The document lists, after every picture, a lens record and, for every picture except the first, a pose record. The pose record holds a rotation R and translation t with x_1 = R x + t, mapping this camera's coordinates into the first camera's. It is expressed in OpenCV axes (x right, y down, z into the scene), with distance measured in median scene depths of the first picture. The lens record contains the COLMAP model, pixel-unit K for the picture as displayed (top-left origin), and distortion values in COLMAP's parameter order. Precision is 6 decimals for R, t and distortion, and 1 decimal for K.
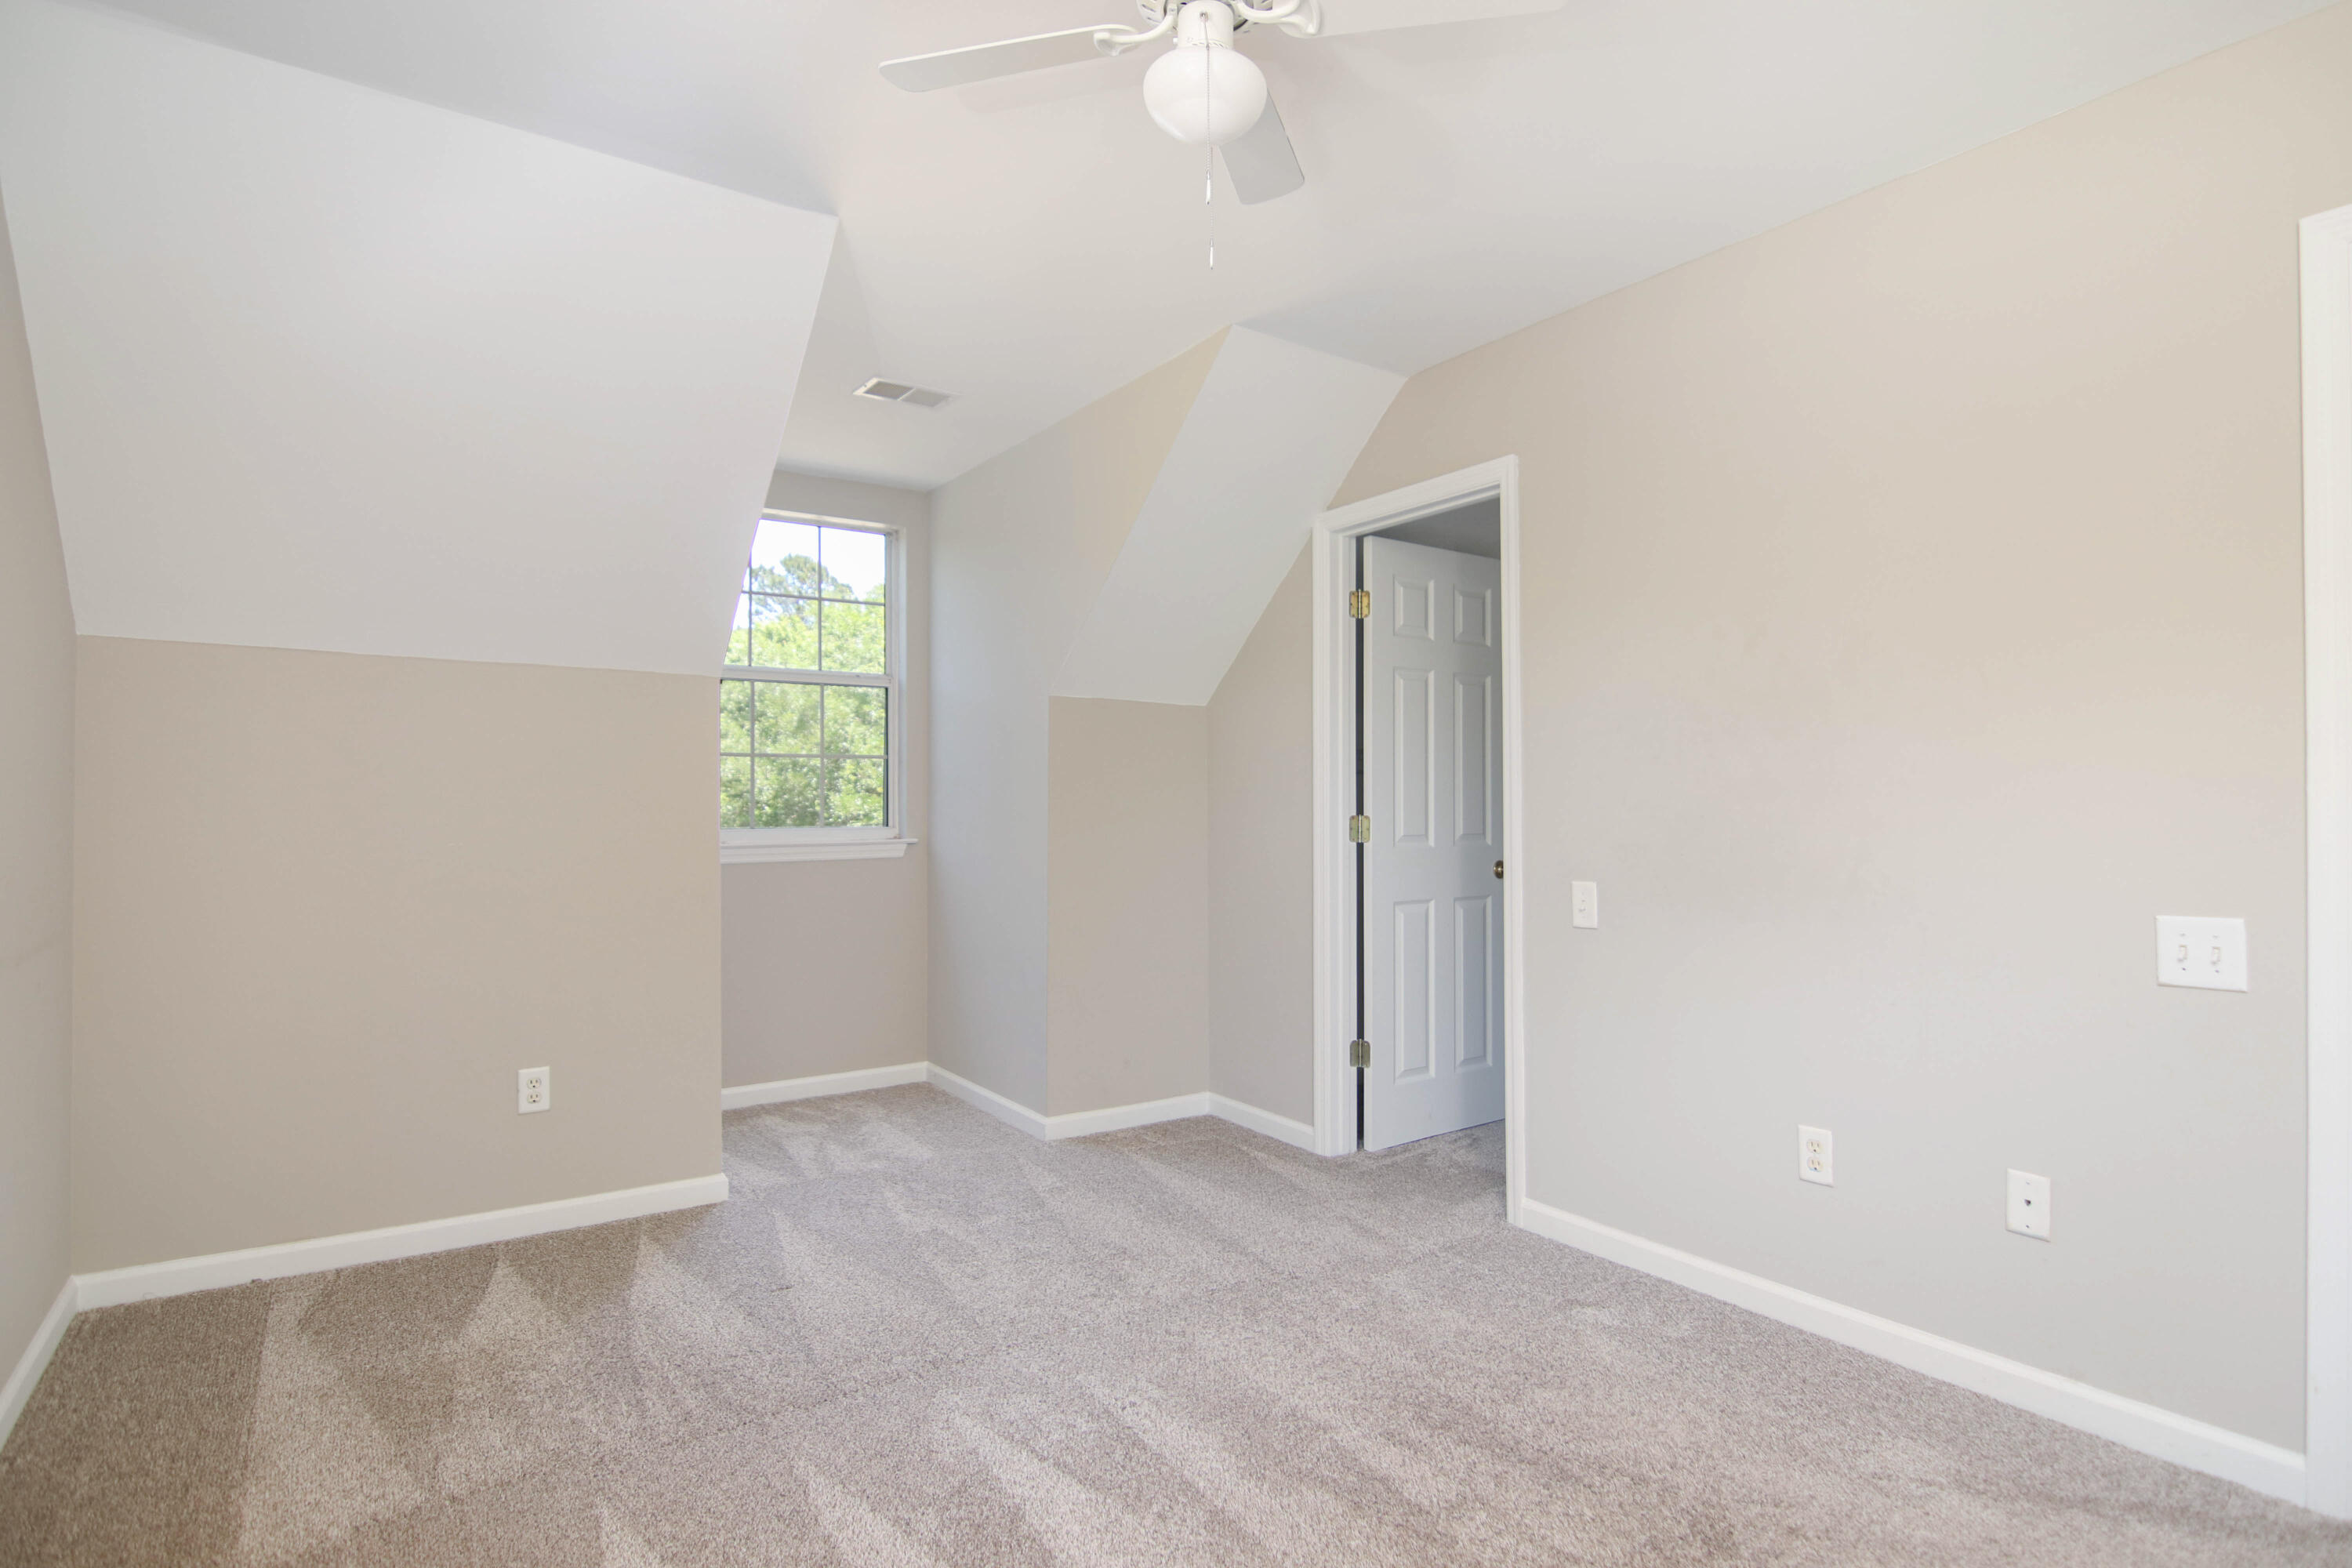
lens RADIAL K [[1263.1, 0, 1176.0], [0, 1263.1, 784.0], [0, 0, 1]] dist [-0.003410, -0.013233]
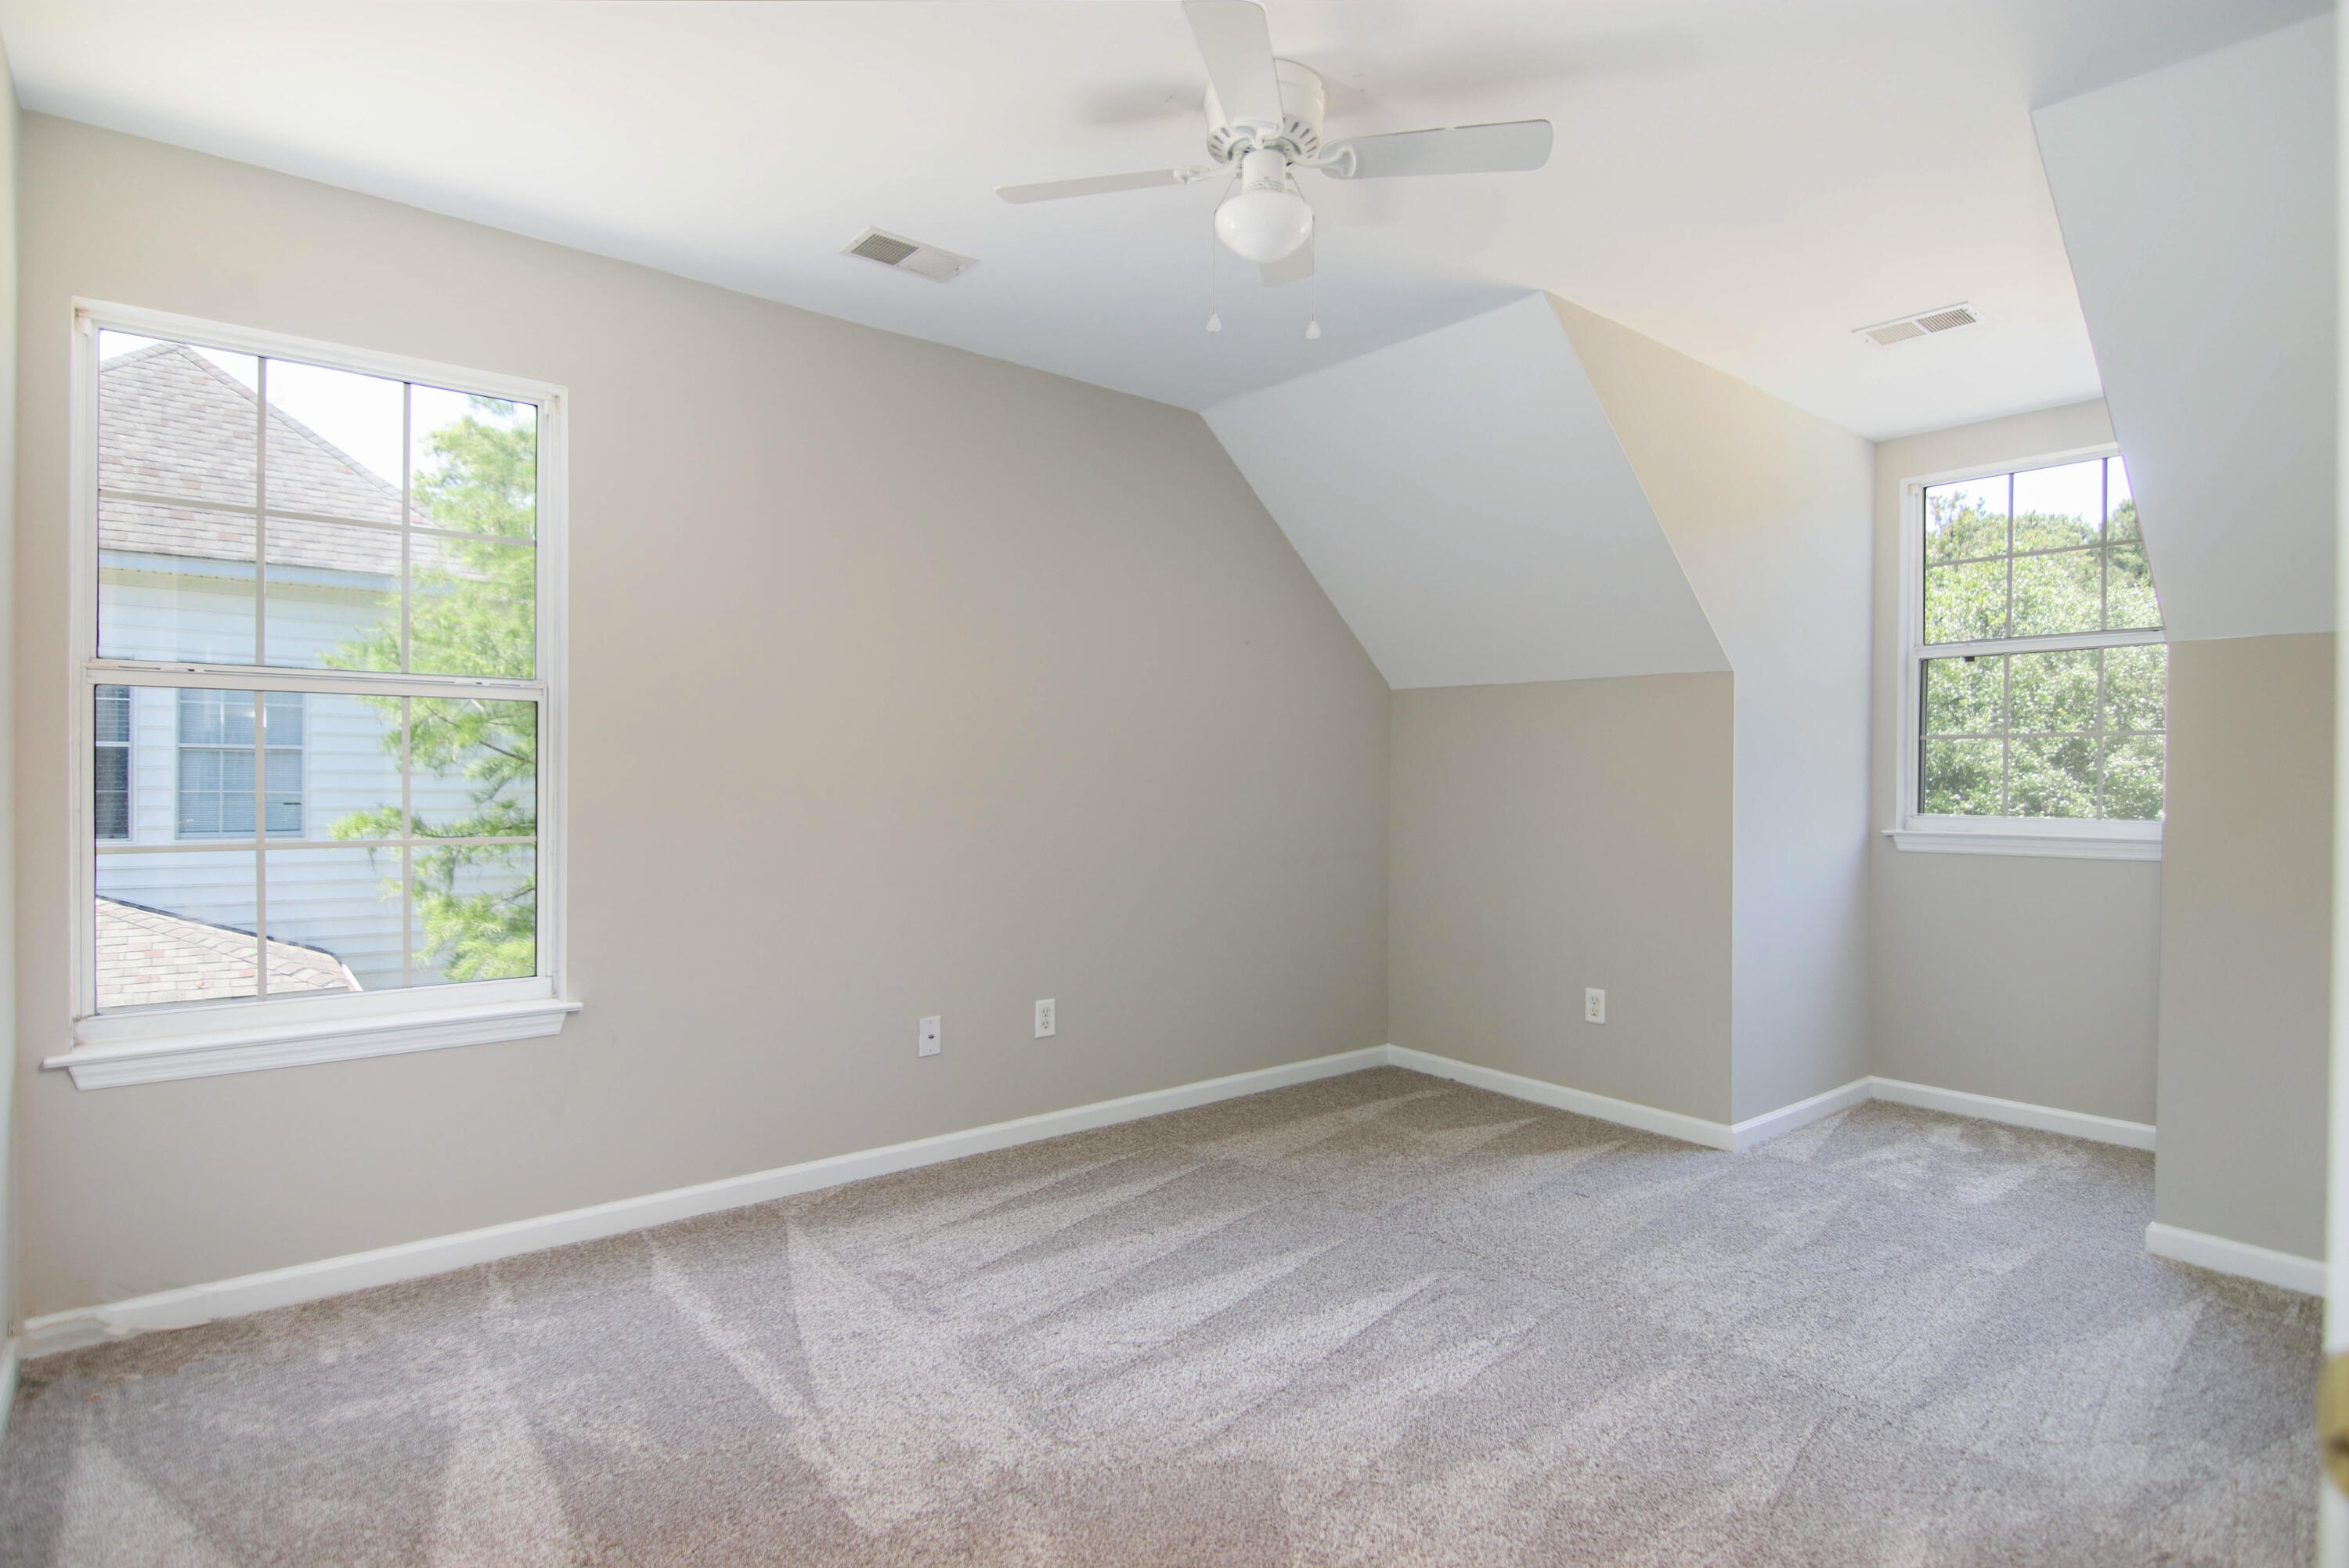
lens RADIAL K [[1261.3, 0, 1174.5], [0, 1261.3, 784.0], [0, 0, 1]] dist [-0.003410, -0.013233]
pose [[0.056641, 0.015037, -0.998281, 0.776376], [-0.001140, 0.999887, 0.014996, -0.006227], [0.998394, 0.000289, 0.056652, 0.498186]]
